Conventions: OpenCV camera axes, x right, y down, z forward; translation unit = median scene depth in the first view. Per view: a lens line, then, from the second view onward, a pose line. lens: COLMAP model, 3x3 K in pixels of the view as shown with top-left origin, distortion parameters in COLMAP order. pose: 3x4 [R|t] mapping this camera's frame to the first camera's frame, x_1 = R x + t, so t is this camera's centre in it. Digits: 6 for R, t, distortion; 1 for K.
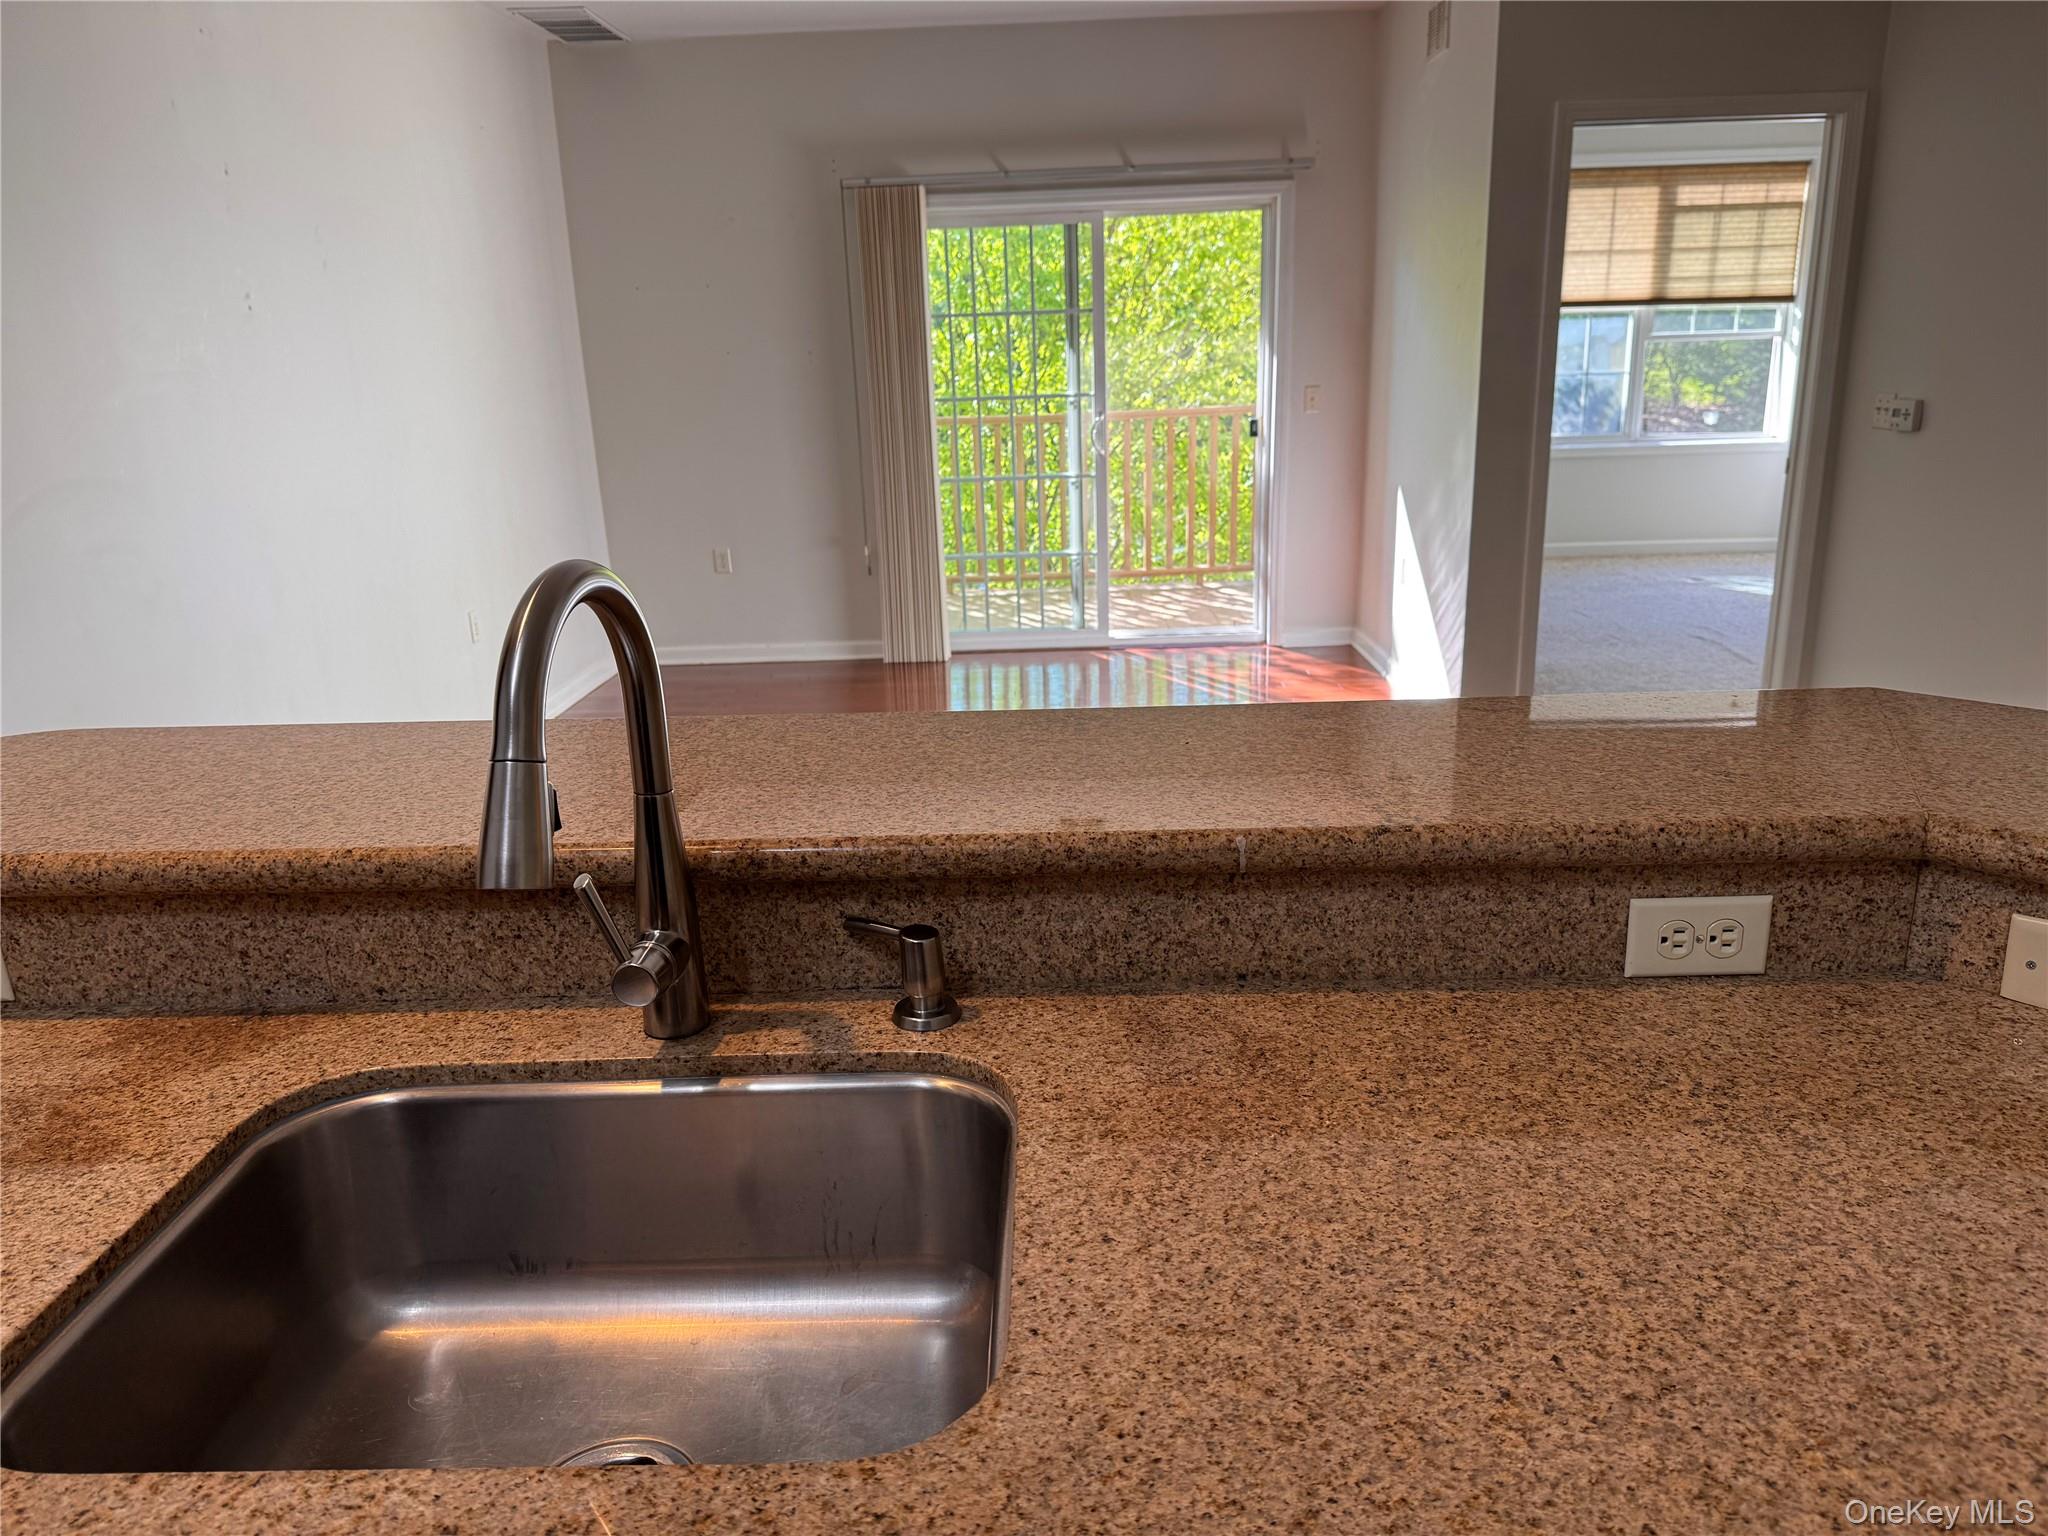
lens RADIAL K [[1438.0, 0, 1017.6], [0, 1438.0, 773.6], [0, 0, 1]] dist [0.135658, -0.224029]
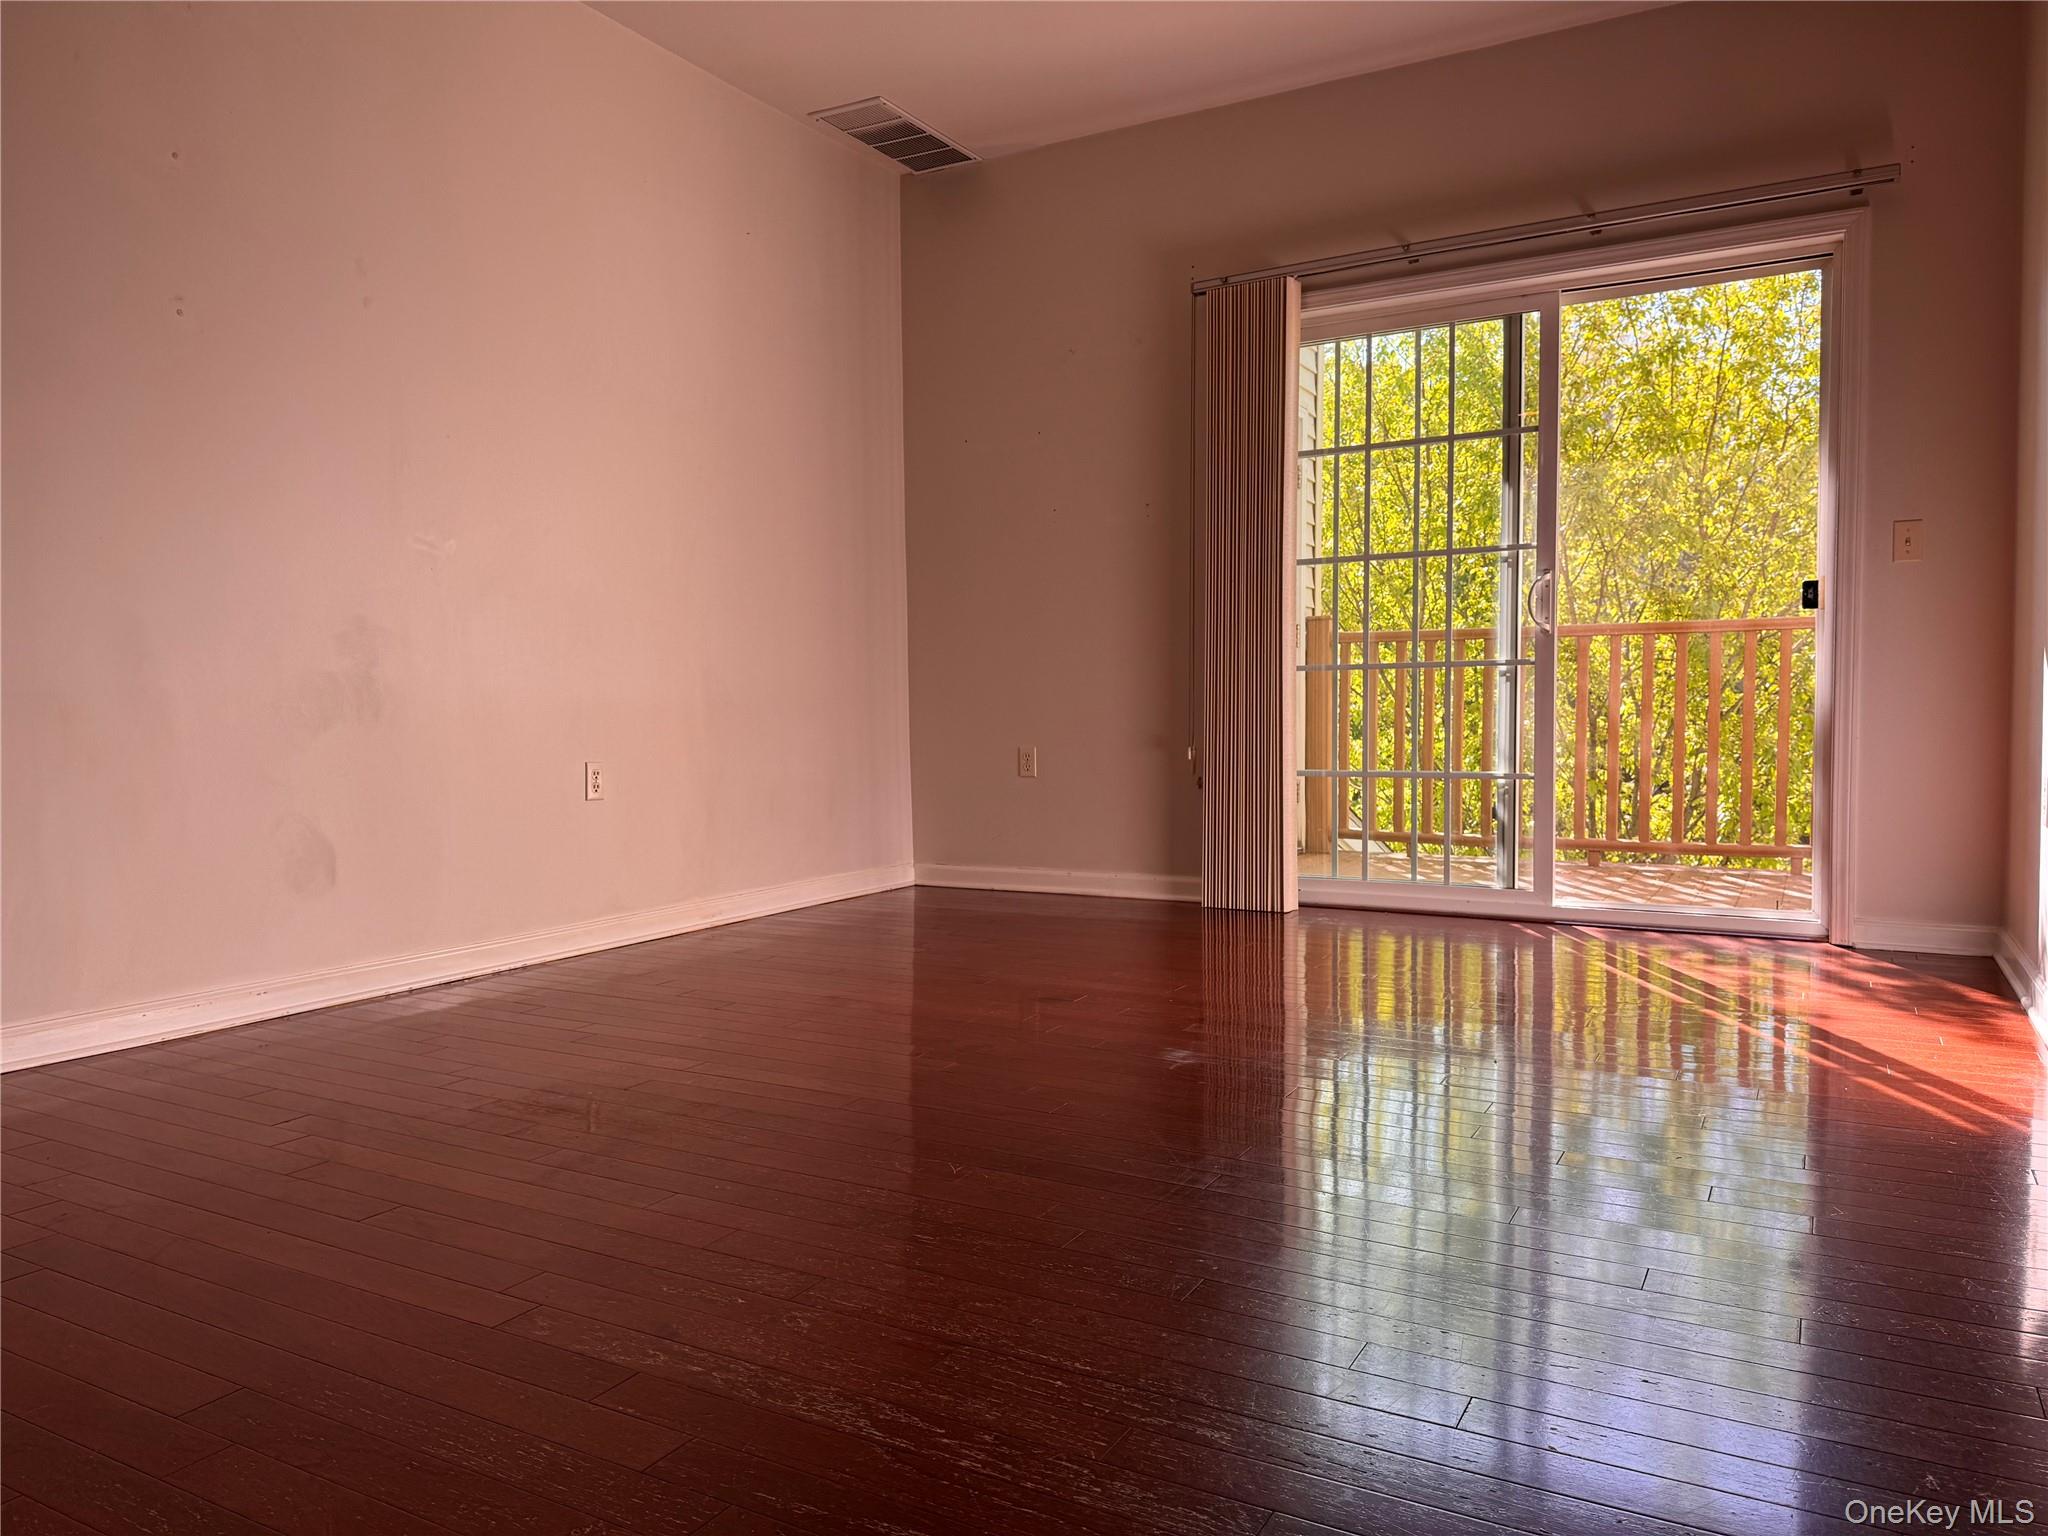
lens RADIAL K [[1395.2, 0, 1021.8], [0, 1395.2, 773.0], [0, 0, 1]] dist [0.083132, -0.144608]
pose [[0.882222, 0.048608, -0.468317, 0.157444], [-0.152490, 0.970544, -0.186526, 0.001590], [0.445455, 0.235971, 0.863648, 0.356953]]
